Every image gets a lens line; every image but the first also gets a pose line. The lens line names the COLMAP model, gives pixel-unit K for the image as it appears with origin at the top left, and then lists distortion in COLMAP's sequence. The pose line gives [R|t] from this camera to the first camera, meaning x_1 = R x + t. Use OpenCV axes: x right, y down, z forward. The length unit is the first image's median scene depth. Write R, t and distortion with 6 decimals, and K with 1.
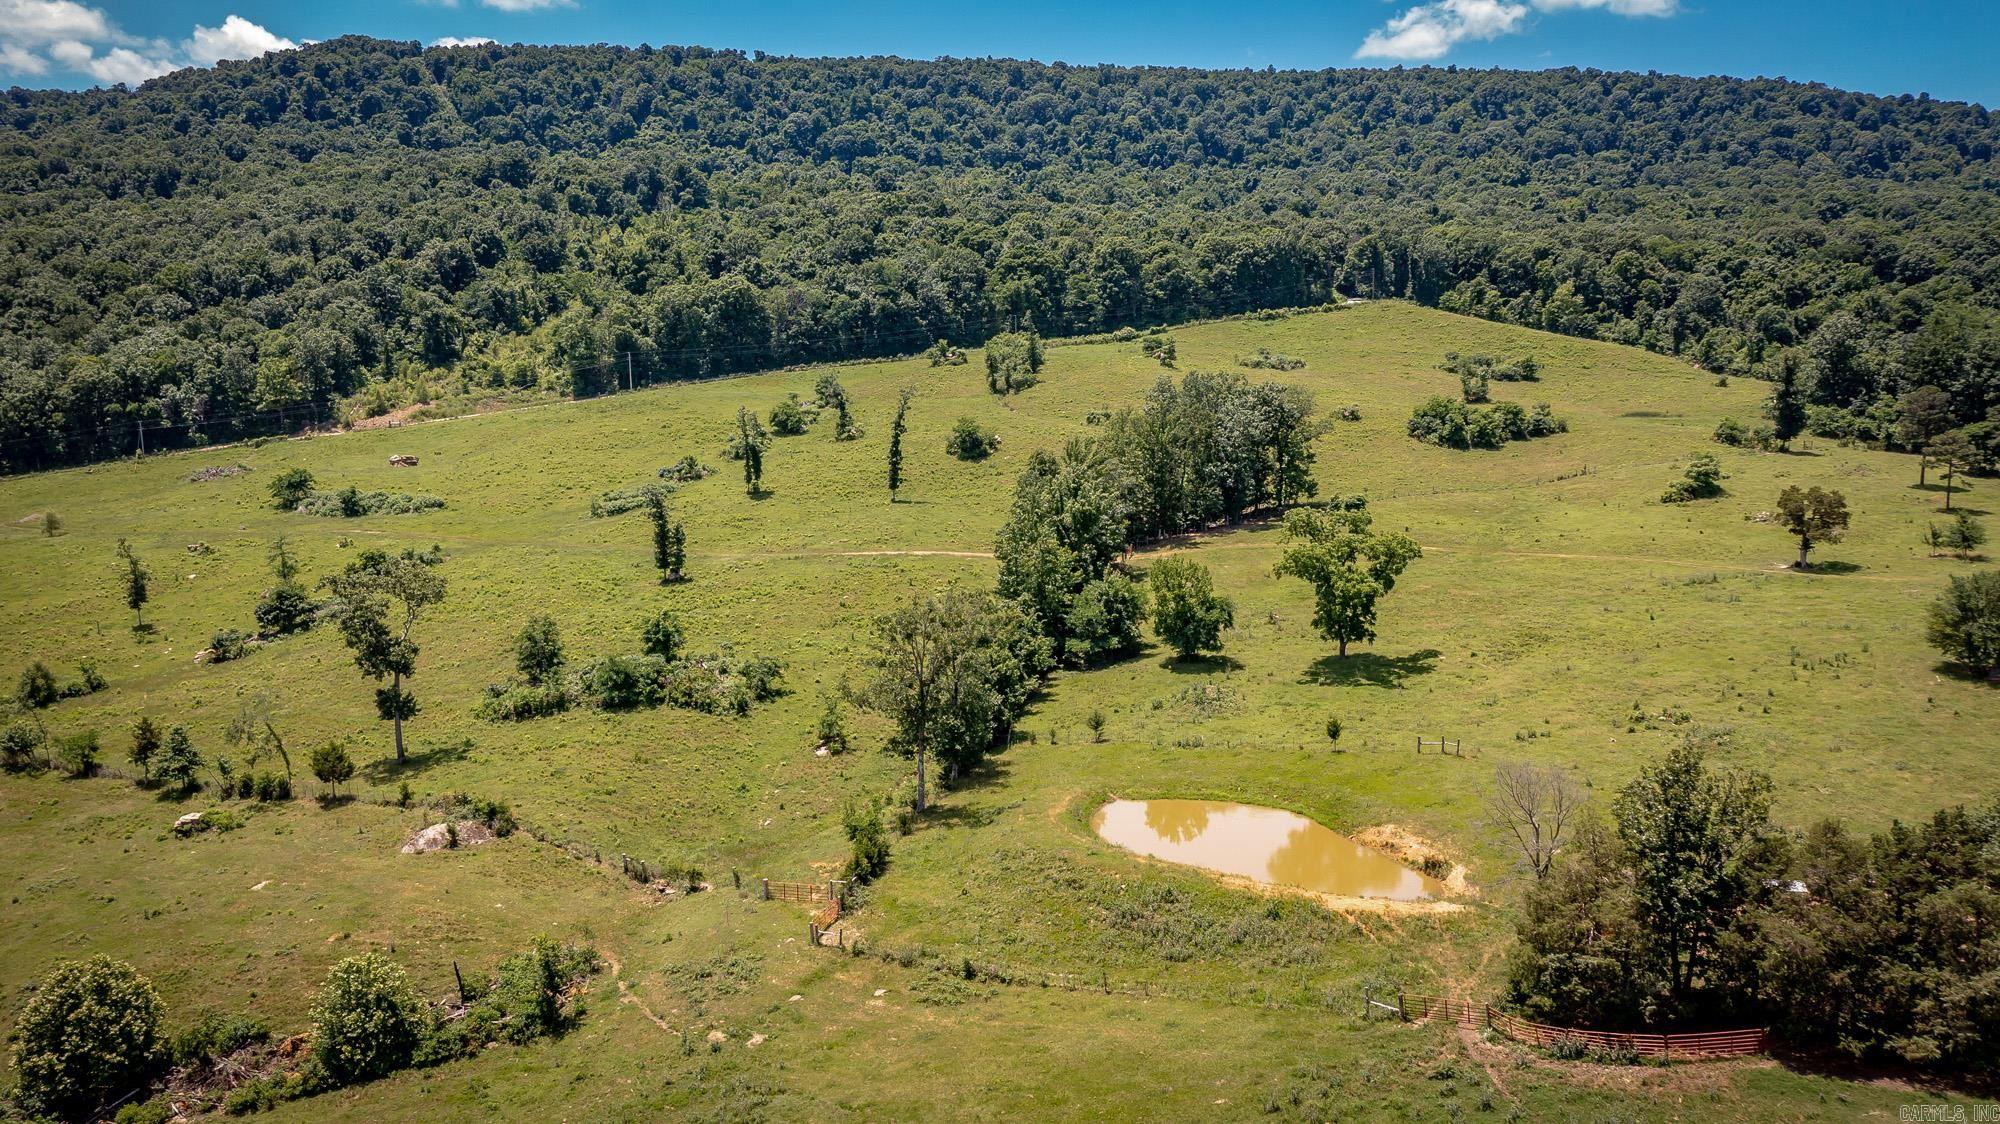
lens RADIAL K [[1583.7, 0, 1009.4], [0, 1583.7, 573.0], [0, 0, 1]] dist [0.008239, 0.004177]
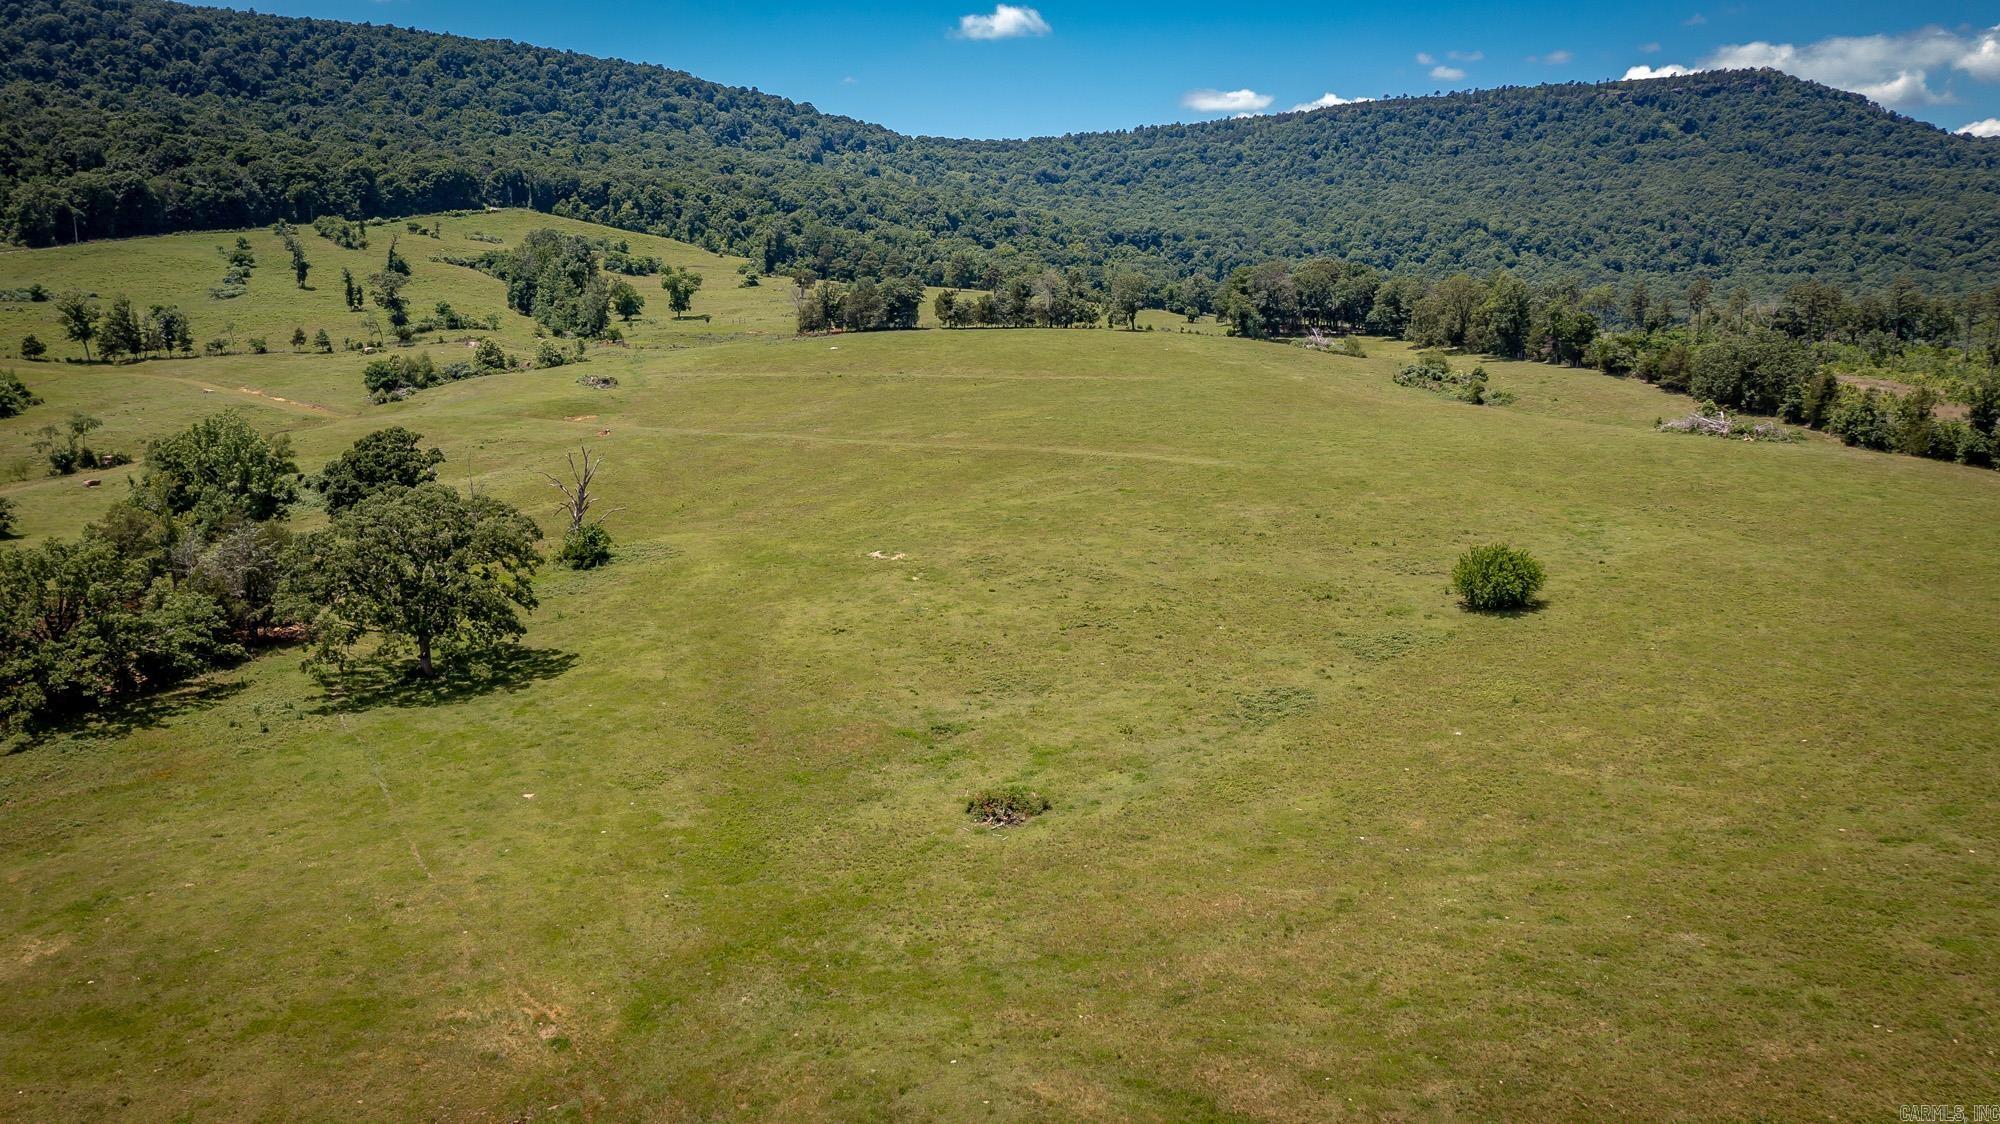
lens RADIAL K [[1583.7, 0, 1009.1], [0, 1583.7, 564.5], [0, 0, 1]] dist [0.008239, 0.004177]
pose [[0.774917, -0.097743, 0.624460, -0.203095], [0.077992, 0.995207, 0.058990, 0.065312], [-0.627233, 0.002991, 0.778826, -0.283598]]
